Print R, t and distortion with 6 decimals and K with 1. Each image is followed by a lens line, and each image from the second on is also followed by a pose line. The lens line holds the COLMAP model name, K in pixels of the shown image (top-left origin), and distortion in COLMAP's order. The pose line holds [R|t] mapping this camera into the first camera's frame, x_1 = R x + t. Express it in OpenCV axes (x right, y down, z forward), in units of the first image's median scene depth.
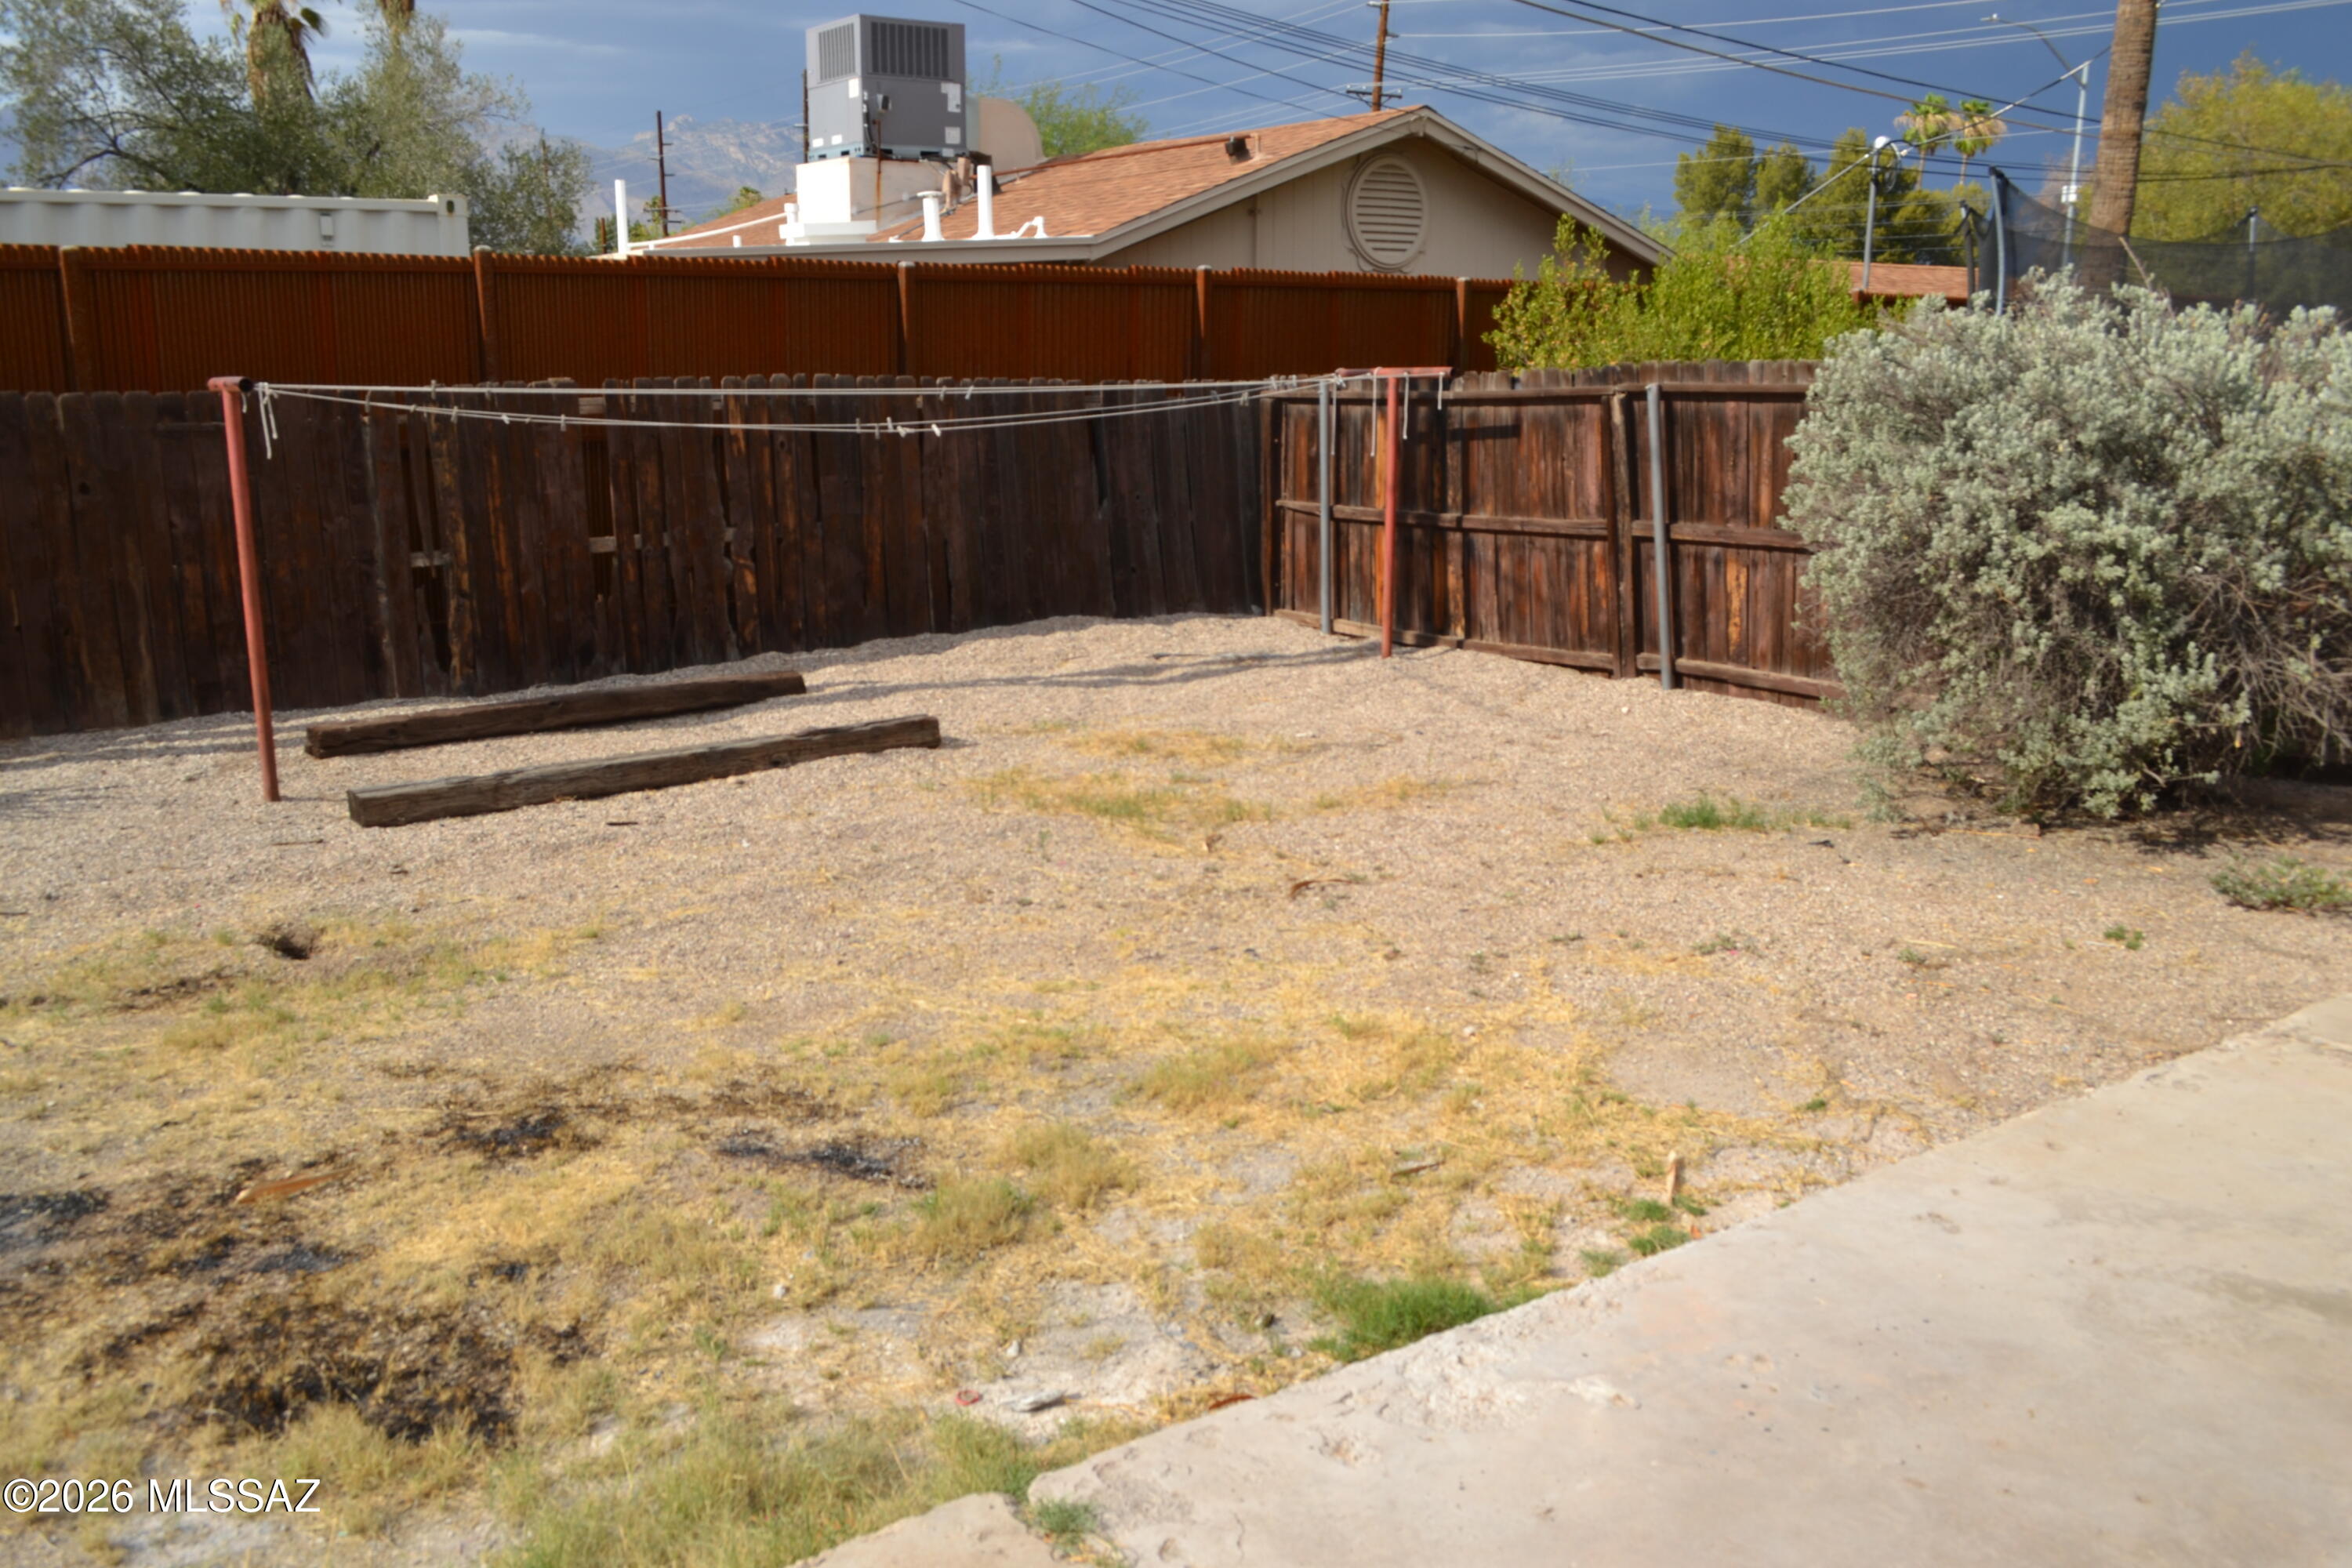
lens RADIAL K [[2029.1, 0, 1176.0], [0, 2029.1, 784.0], [0, 0, 1]] dist [-0.015393, -0.003626]
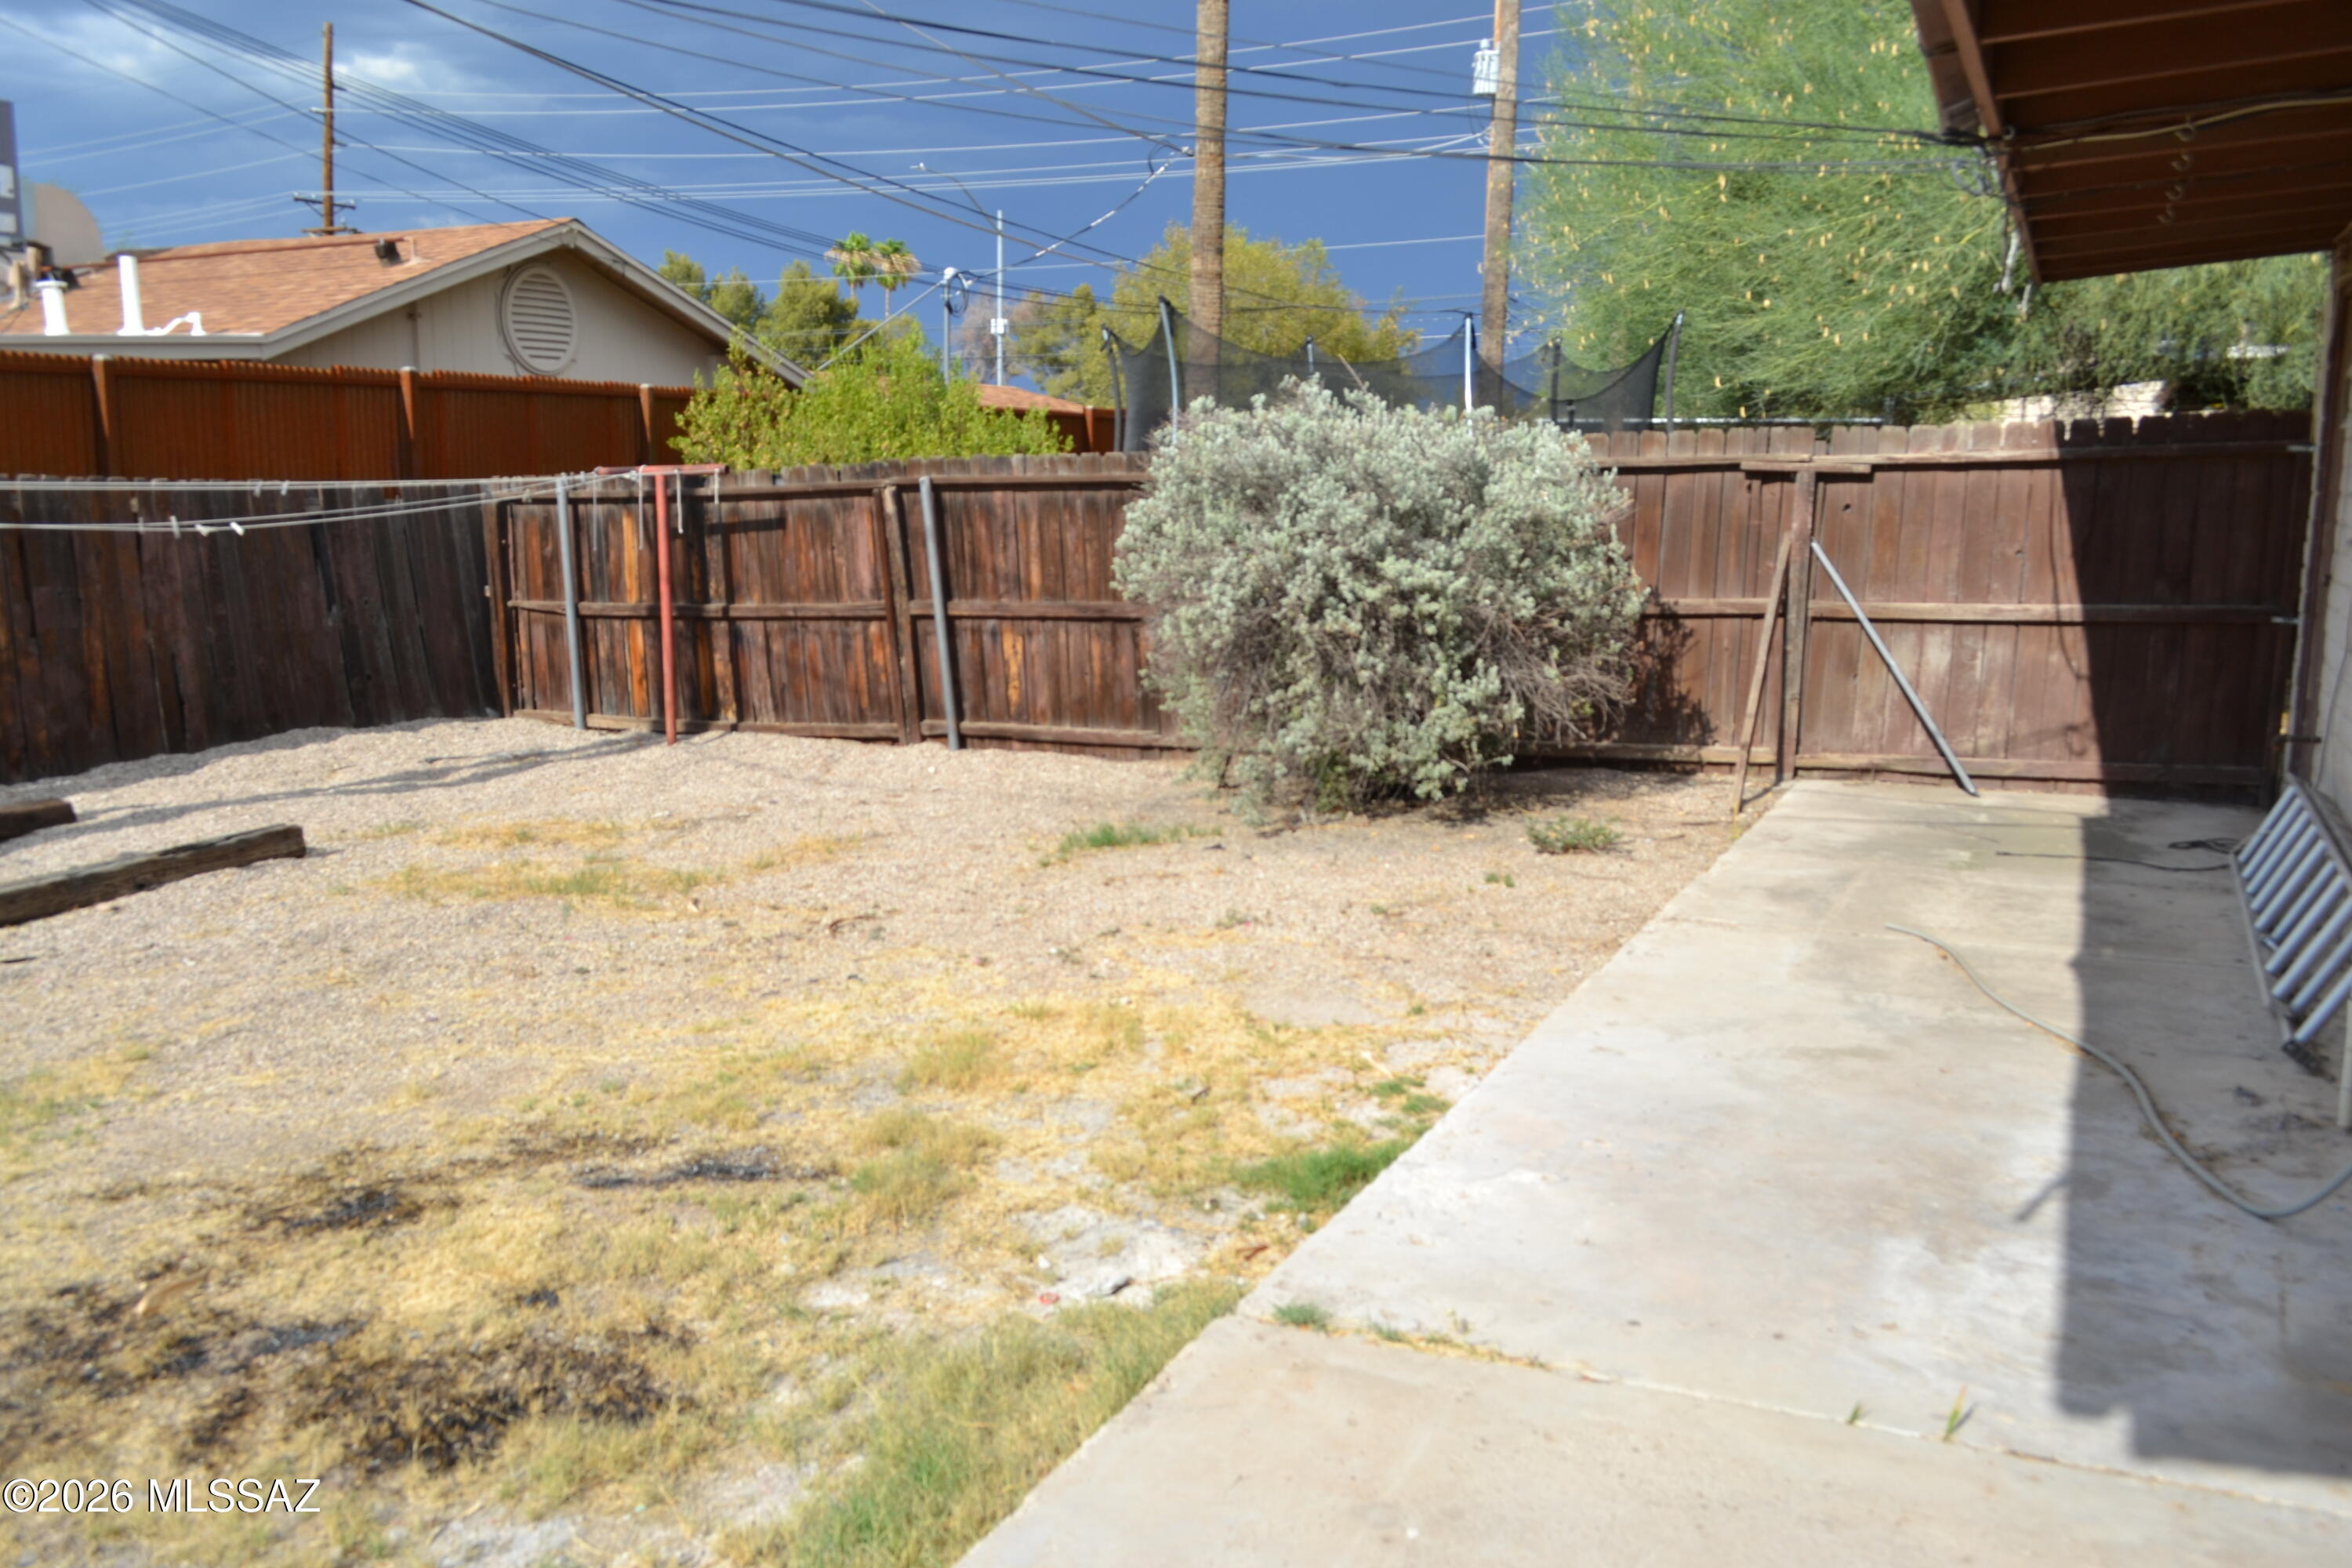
lens RADIAL K [[2029.1, 0, 1176.0], [0, 2029.1, 784.0], [0, 0, 1]] dist [-0.015393, -0.003626]
pose [[0.867779, -0.078079, 0.490777, -0.265399], [0.106504, 0.993853, -0.030203, 0.023981], [-0.485403, 0.078479, 0.870761, -0.031644]]
